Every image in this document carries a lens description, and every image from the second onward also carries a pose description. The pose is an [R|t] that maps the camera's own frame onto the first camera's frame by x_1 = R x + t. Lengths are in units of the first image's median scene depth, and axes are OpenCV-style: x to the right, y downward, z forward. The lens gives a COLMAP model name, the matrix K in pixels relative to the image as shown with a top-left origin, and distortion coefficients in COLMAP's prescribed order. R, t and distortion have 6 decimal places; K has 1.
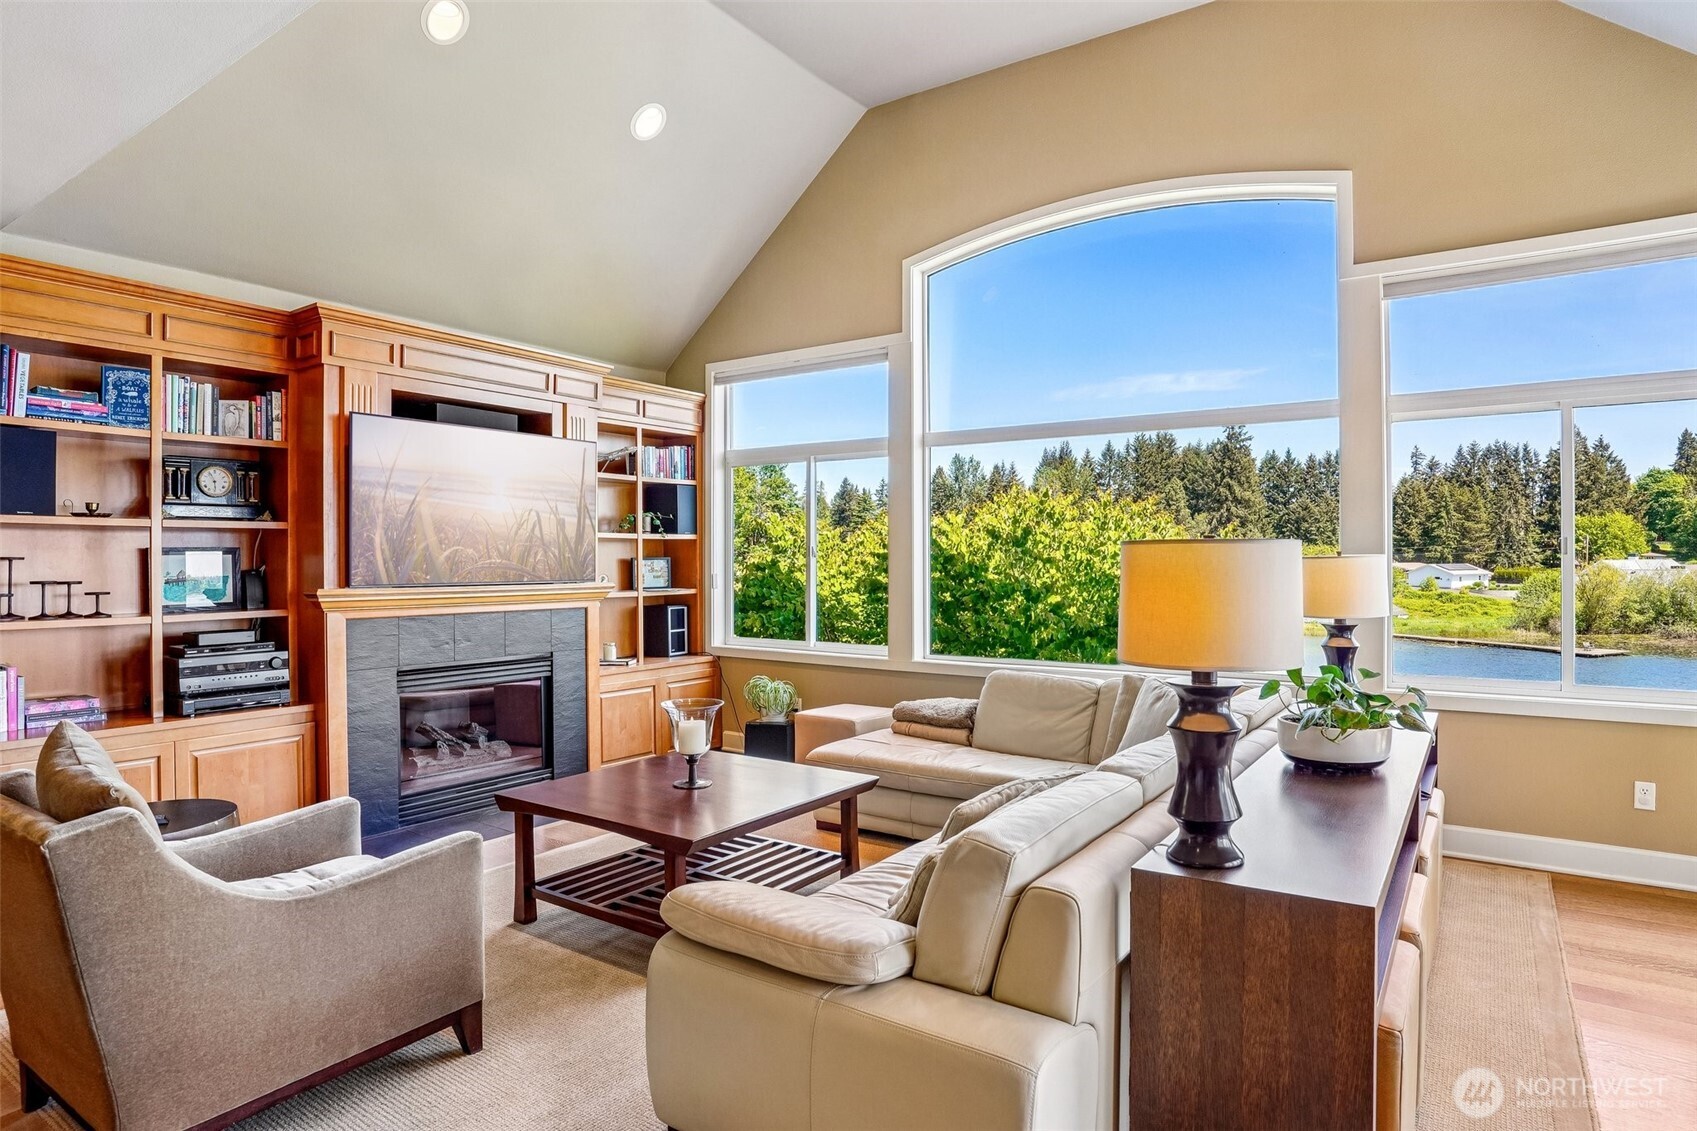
lens RADIAL K [[944.8, 0, 902.0], [0, 944.8, 552.0], [0, 0, 1]] dist [-0.000317, -0.000960]
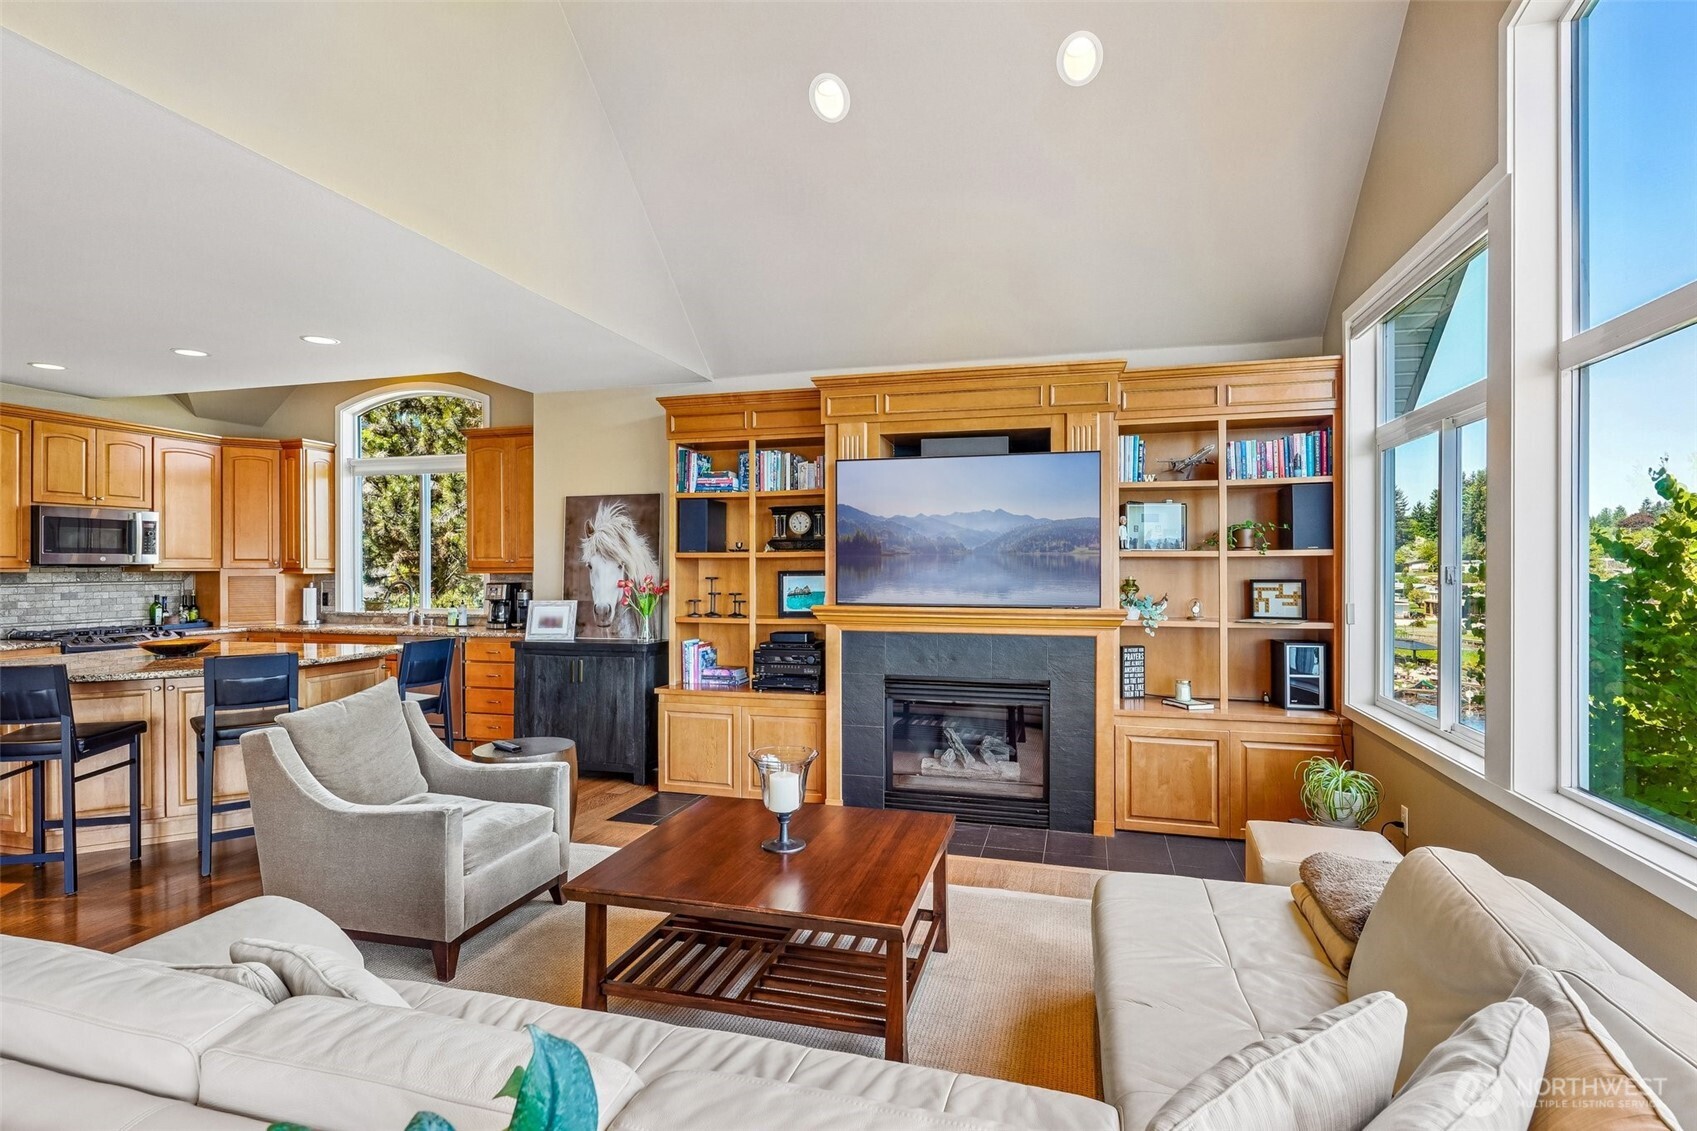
lens RADIAL K [[841.6, 0, 848.5], [0, 841.6, 565.5], [0, 0, 1]] dist [0.003391, 0.000421]
pose [[0.299860, 0.000937, -0.953983, 0.319229], [0.006587, 0.999974, 0.003052, -0.011042], [0.953960, -0.007200, 0.299846, 0.481471]]
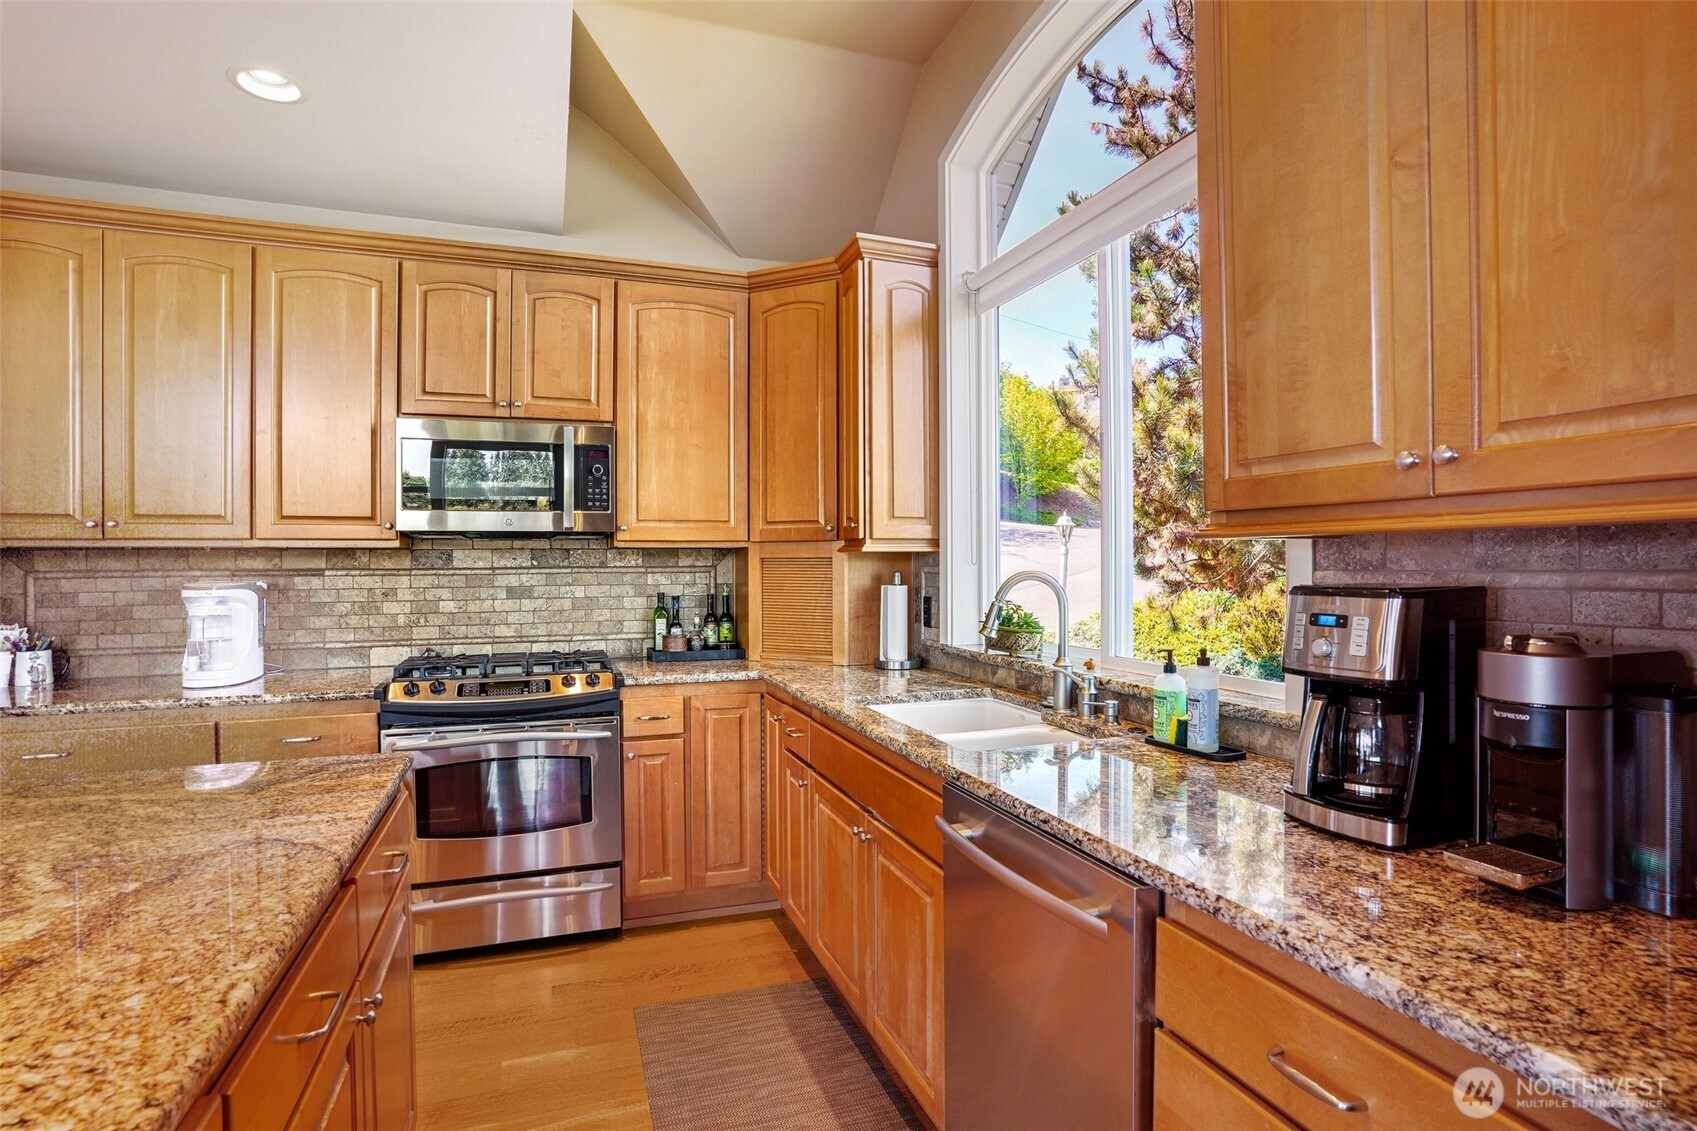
lens RADIAL K [[826.1, 0, 857.6], [0, 826.1, 569.9], [0, 0, 1]] dist [-0.071971, 0.028227]
pose [[-0.589659, 0.013828, -0.807534, -0.587850], [0.010108, 0.999901, 0.009740, 0.004129], [0.807589, -0.002419, -0.589741, 0.397841]]
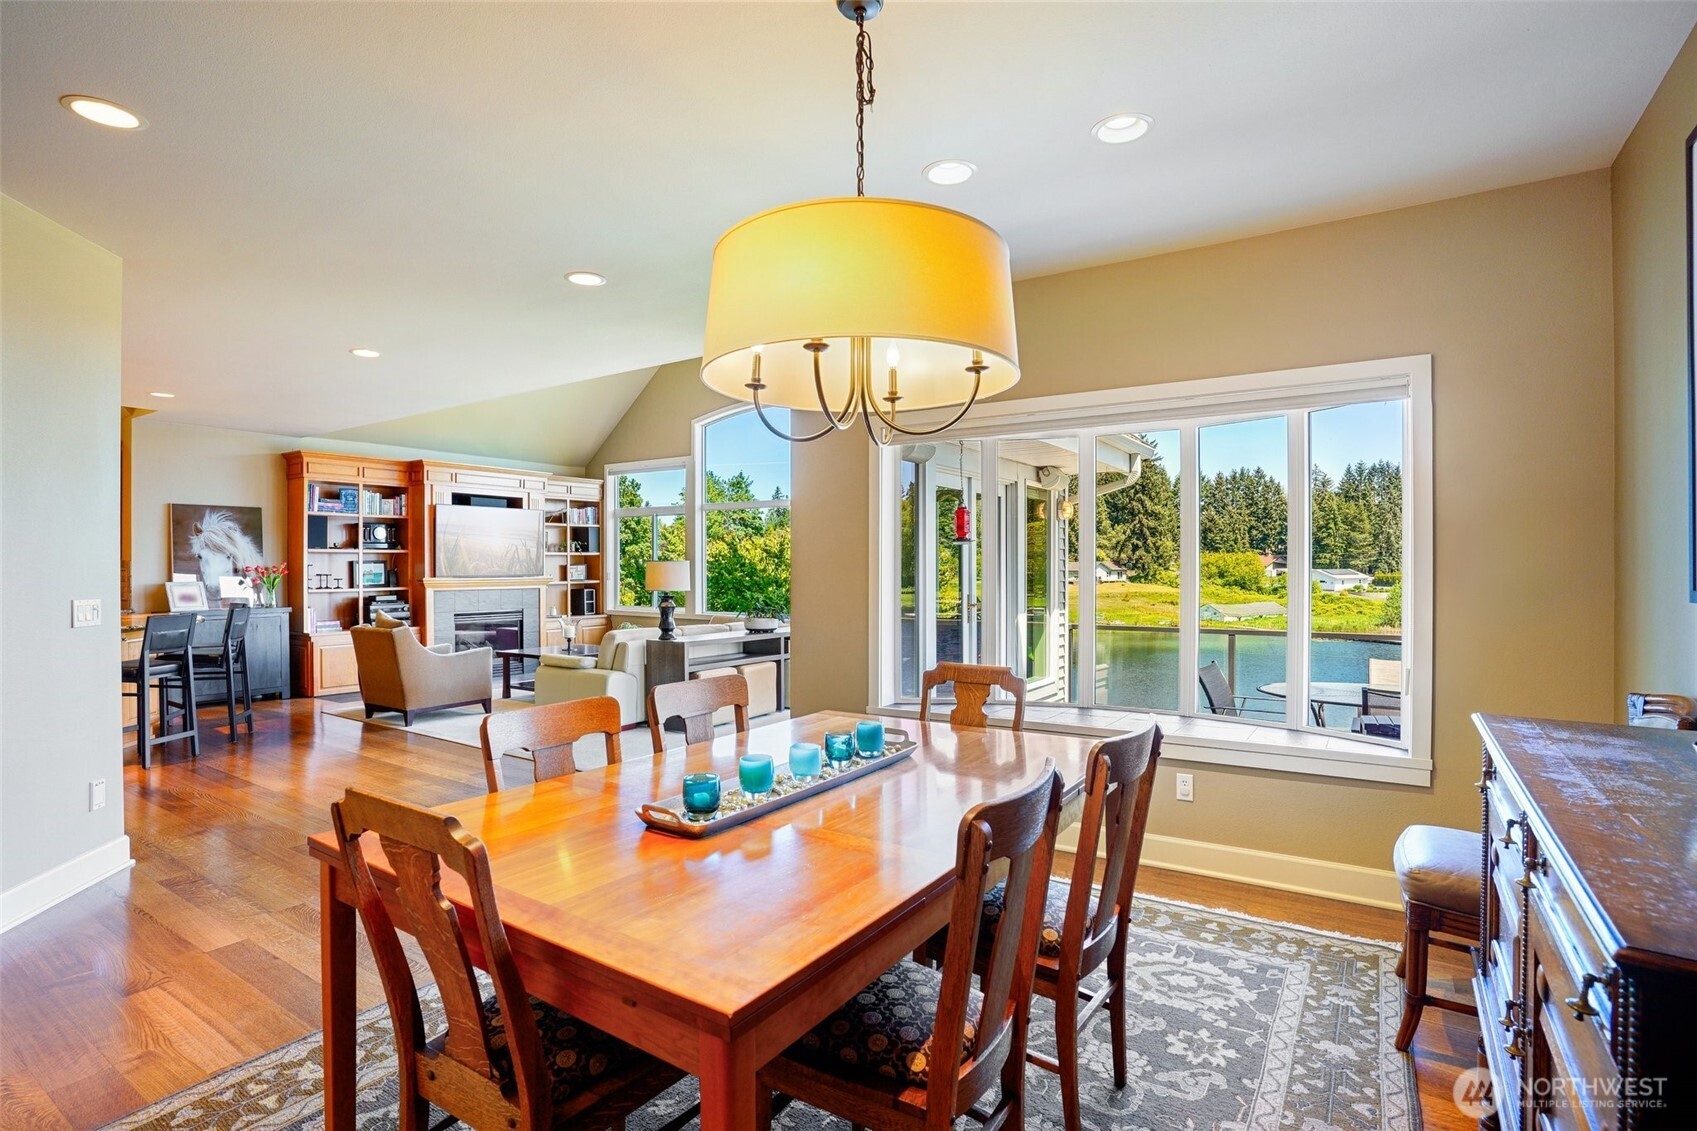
lens RADIAL K [[841.6, 0, 848.5], [0, 841.6, 565.5], [0, 0, 1]] dist [0.003391, 0.000421]
pose [[0.999896, 0.000855, -0.014392, 0.345515], [-0.000732, 0.999963, 0.008542, -0.007647], [0.014398, -0.008530, 0.999860, -0.785316]]
